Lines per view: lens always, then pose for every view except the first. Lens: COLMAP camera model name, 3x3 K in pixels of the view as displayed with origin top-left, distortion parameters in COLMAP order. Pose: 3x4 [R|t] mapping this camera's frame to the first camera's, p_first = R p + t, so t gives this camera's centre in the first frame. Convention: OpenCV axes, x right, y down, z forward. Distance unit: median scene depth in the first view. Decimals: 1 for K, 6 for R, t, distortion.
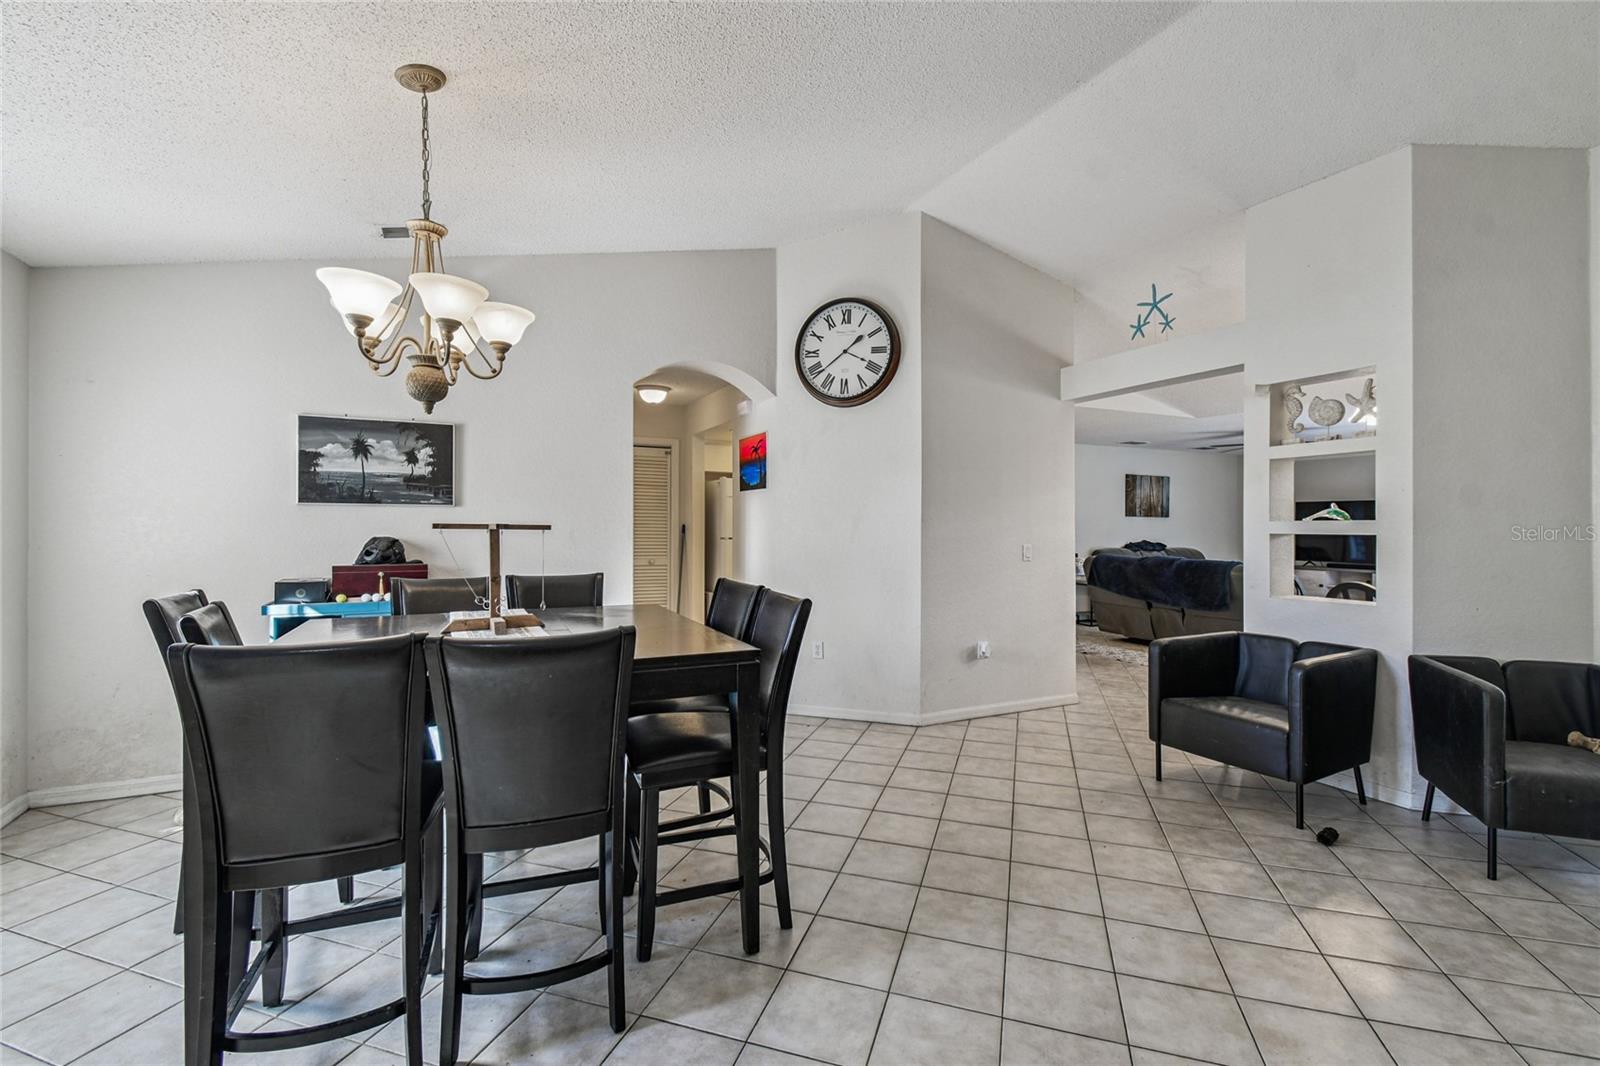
lens RADIAL K [[706.3, 0, 803.3], [0, 706.3, 522.8], [0, 0, 1]] dist [0.013418, -0.001221]
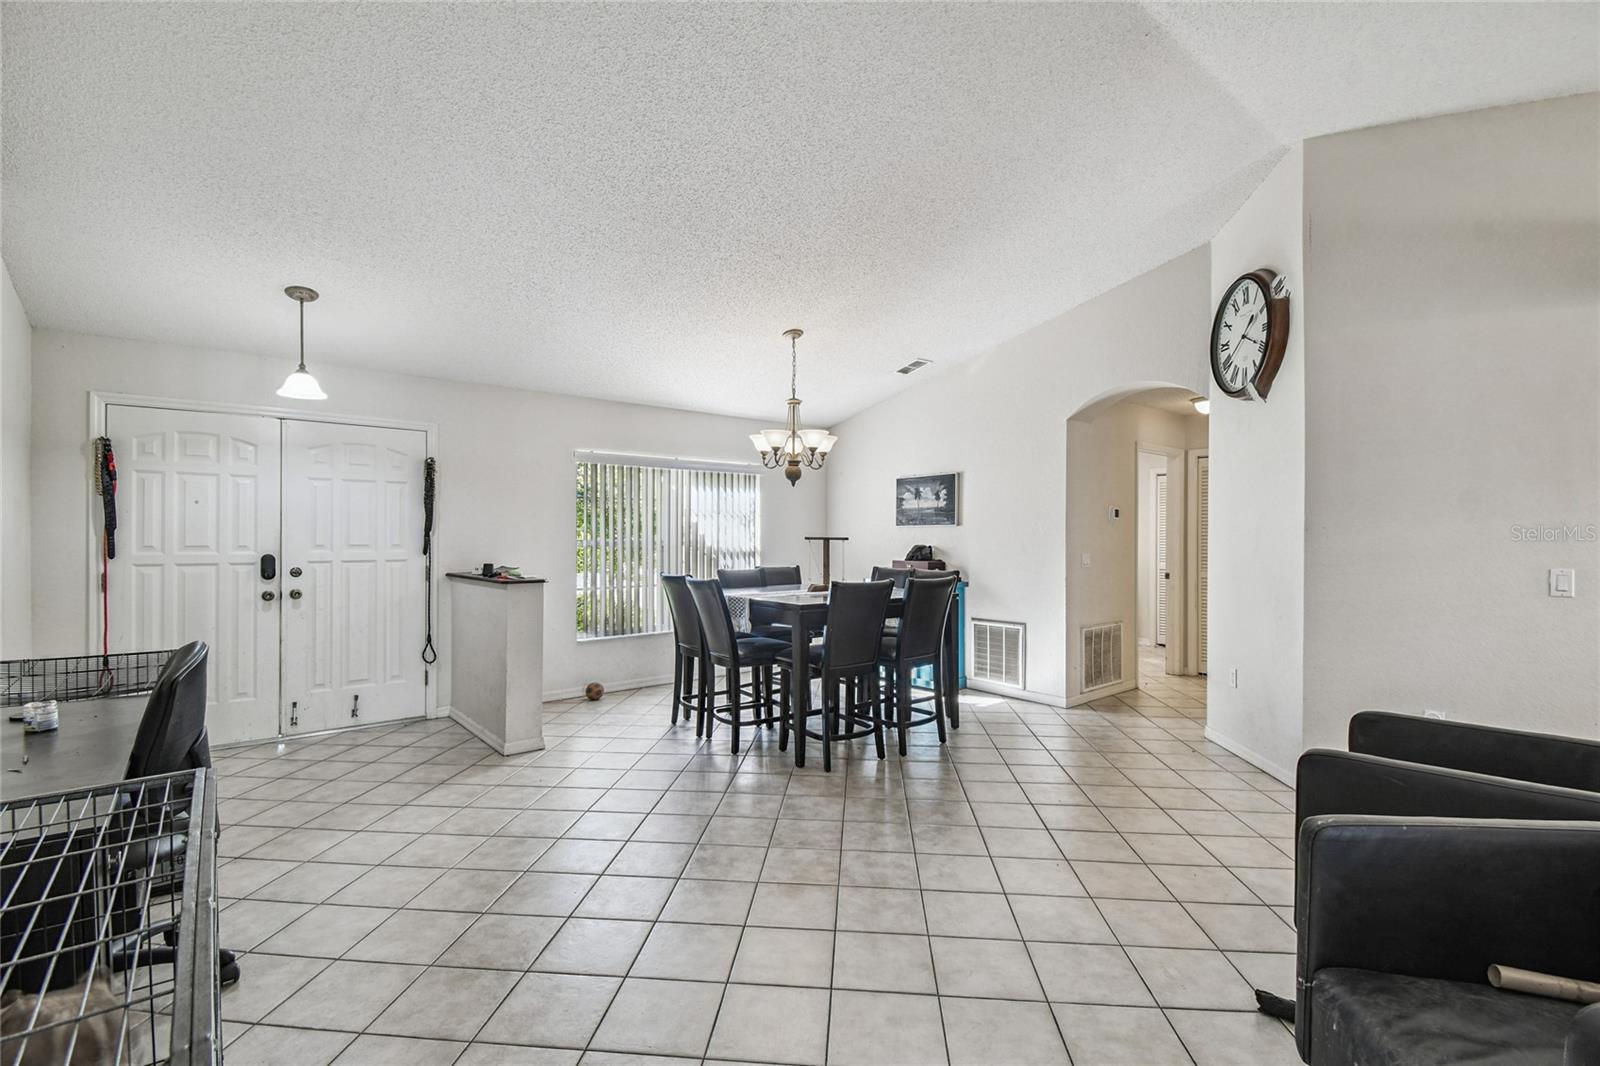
lens RADIAL K [[706.3, 0, 803.3], [0, 706.3, 522.8], [0, 0, 1]] dist [0.013418, -0.001221]
pose [[0.227395, -0.026514, -0.973442, 0.973620], [0.009415, 0.999642, -0.025028, 0.006586], [0.973757, -0.003473, 0.227564, 0.329937]]
